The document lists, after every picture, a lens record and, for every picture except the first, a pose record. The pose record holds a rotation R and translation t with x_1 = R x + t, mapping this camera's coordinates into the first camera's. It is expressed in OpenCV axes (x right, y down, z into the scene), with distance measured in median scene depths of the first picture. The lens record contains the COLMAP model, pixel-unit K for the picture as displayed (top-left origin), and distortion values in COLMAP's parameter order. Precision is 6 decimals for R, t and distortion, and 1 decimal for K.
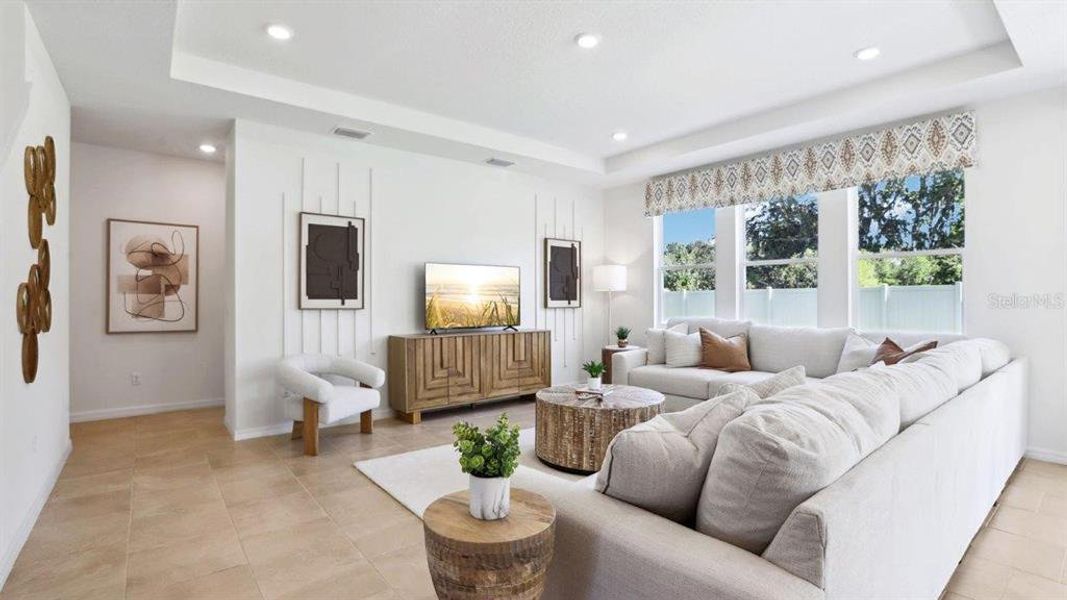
lens RADIAL K [[502.4, 0, 532.5], [0, 502.4, 301.4], [0, 0, 1]] dist [-0.047104, 0.018682]
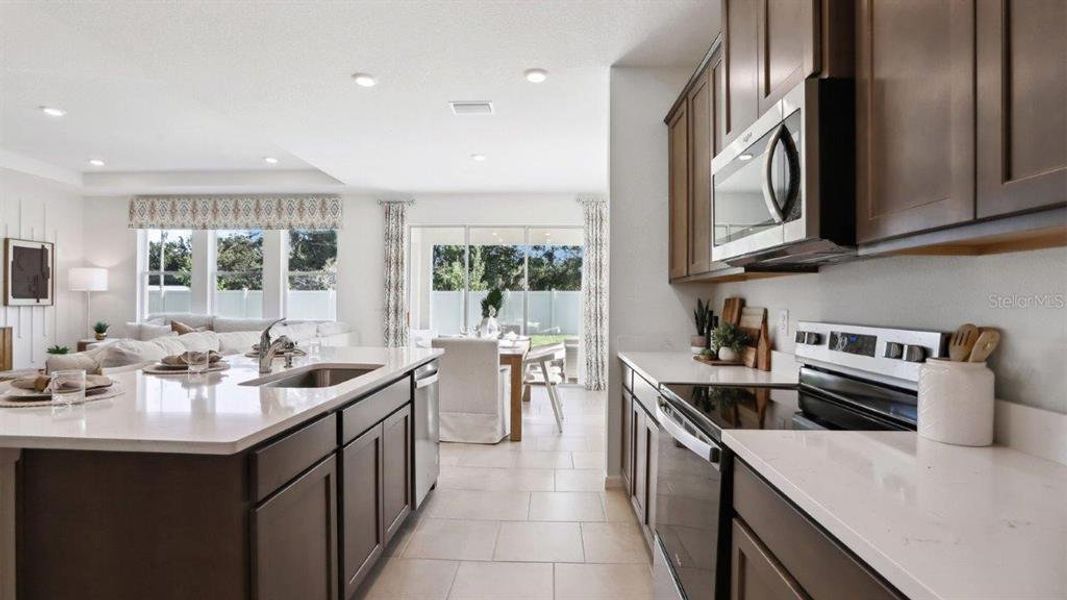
lens RADIAL K [[502.4, 0, 532.5], [0, 502.4, 301.4], [0, 0, 1]] dist [-0.047104, 0.018682]
pose [[0.658794, 0.007295, 0.752288, -0.016825], [-0.007440, 0.999967, -0.003182, -0.001417], [-0.752286, -0.003501, 0.658827, -0.578145]]
